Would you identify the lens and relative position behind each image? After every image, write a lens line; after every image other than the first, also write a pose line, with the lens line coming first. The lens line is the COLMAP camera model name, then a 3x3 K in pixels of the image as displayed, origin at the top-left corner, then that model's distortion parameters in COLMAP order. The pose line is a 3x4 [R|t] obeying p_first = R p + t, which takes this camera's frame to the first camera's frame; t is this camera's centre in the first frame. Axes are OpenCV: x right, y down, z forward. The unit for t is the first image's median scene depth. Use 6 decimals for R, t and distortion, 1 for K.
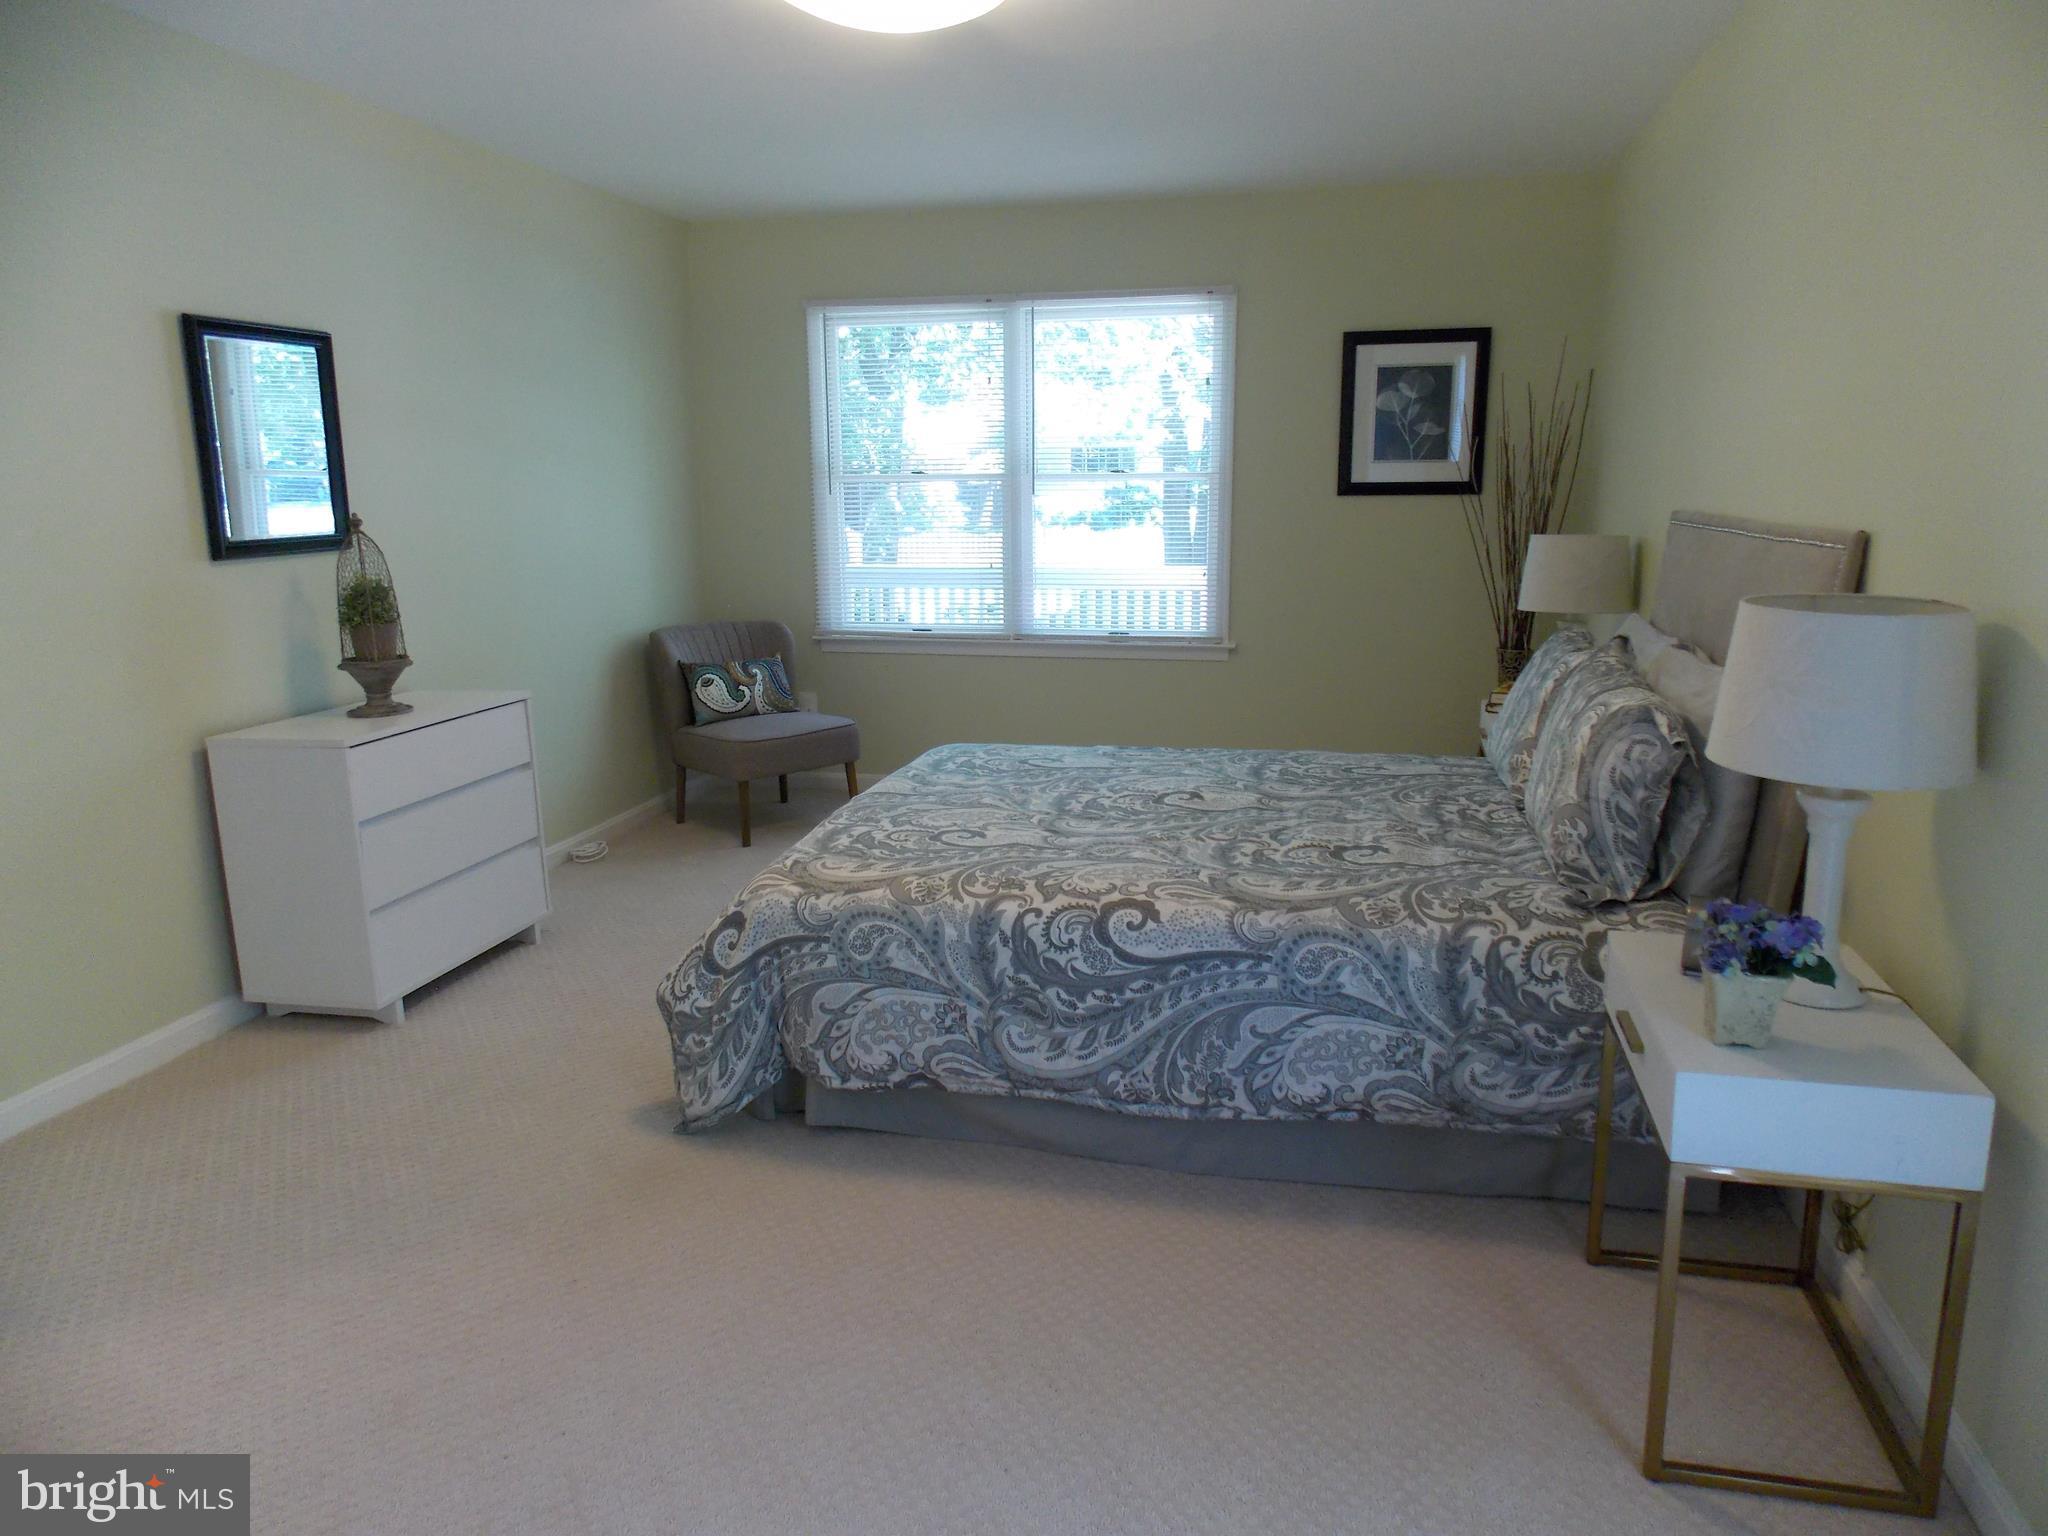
lens RADIAL K [[1357.4, 0, 1033.0], [0, 1357.4, 759.3], [0, 0, 1]] dist [-0.001535, -0.000300]
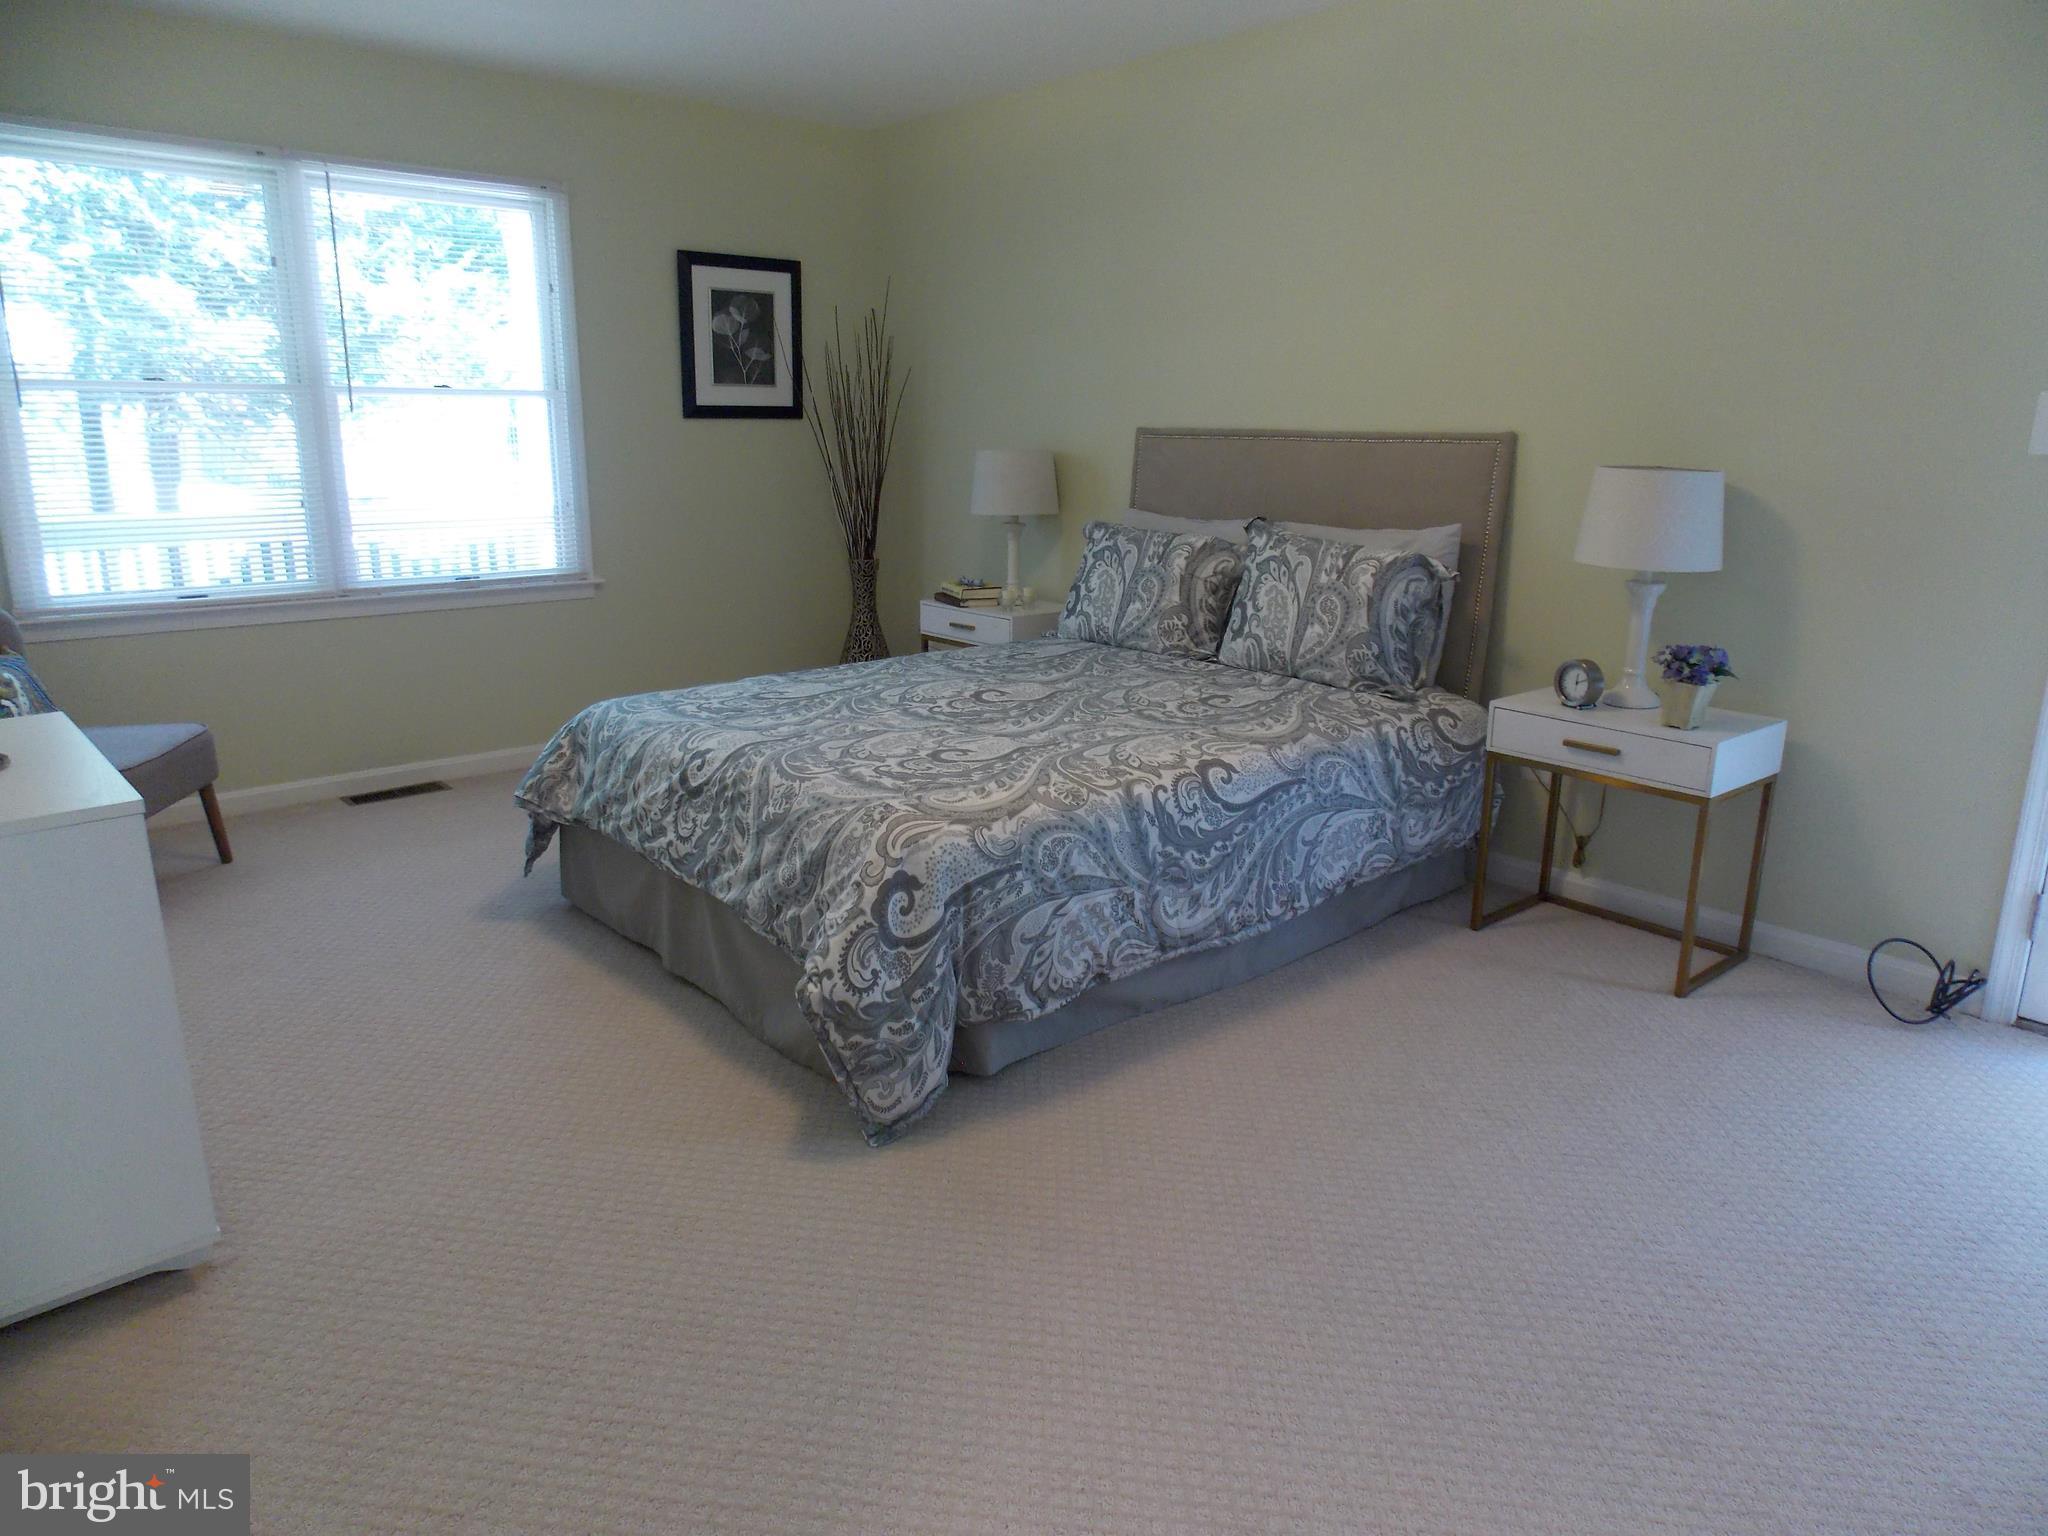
lens RADIAL K [[1357.4, 0, 1026.1], [0, 1357.4, 772.6], [0, 0, 1]] dist [-0.001535, -0.000300]
pose [[0.587005, -0.188645, 0.787298, -0.879816], [0.152585, 0.980824, 0.121250, -0.045361], [-0.795074, 0.048956, 0.604533, 0.421913]]
